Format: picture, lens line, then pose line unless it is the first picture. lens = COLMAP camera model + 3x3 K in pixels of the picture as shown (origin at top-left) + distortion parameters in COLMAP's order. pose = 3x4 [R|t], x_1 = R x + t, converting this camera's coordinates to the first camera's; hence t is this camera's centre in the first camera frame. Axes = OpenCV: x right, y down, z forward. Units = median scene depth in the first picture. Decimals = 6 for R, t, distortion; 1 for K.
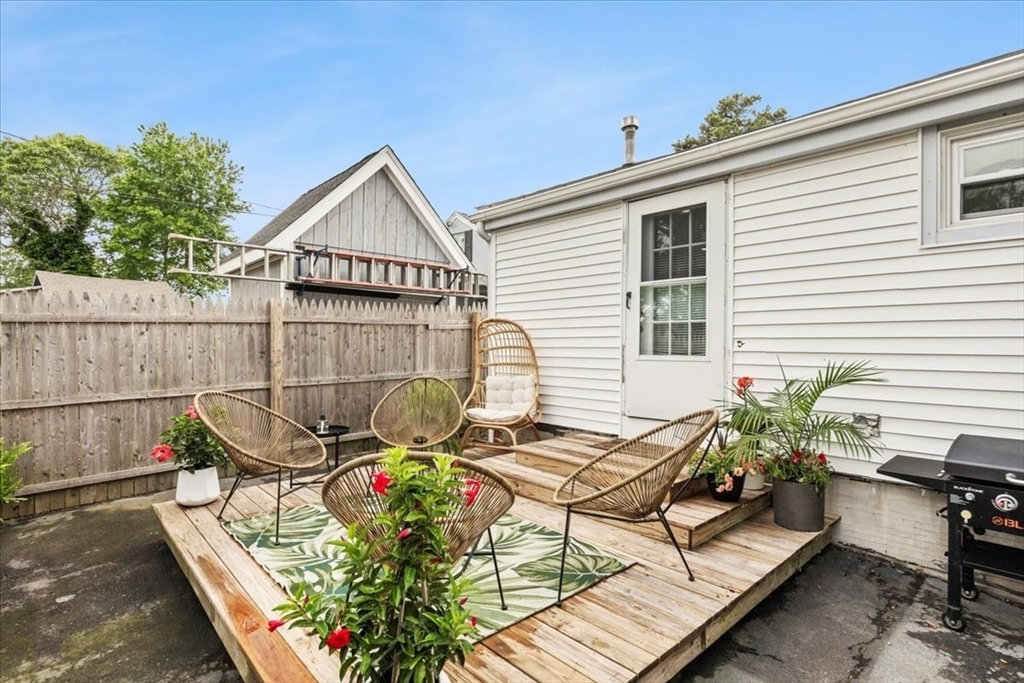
lens RADIAL K [[476.2, 0, 512.0], [0, 476.2, 341.5], [0, 0, 1]] dist [-0.005476, -0.000608]
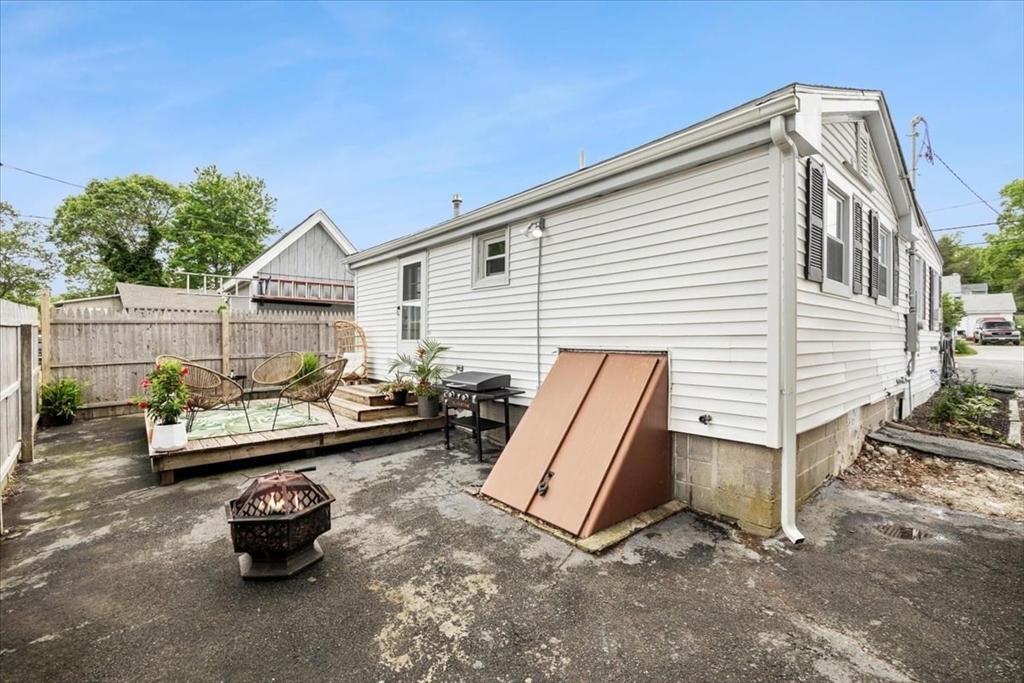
lens RADIAL K [[414.0, 0, 510.8], [0, 414.0, 339.4], [0, 0, 1]] dist [-0.002774, -0.000056]
pose [[0.999357, -0.001426, -0.035838, 0.112603], [0.001652, 0.999979, 0.006263, 0.002637], [0.035828, -0.006318, 0.999338, -0.093579]]
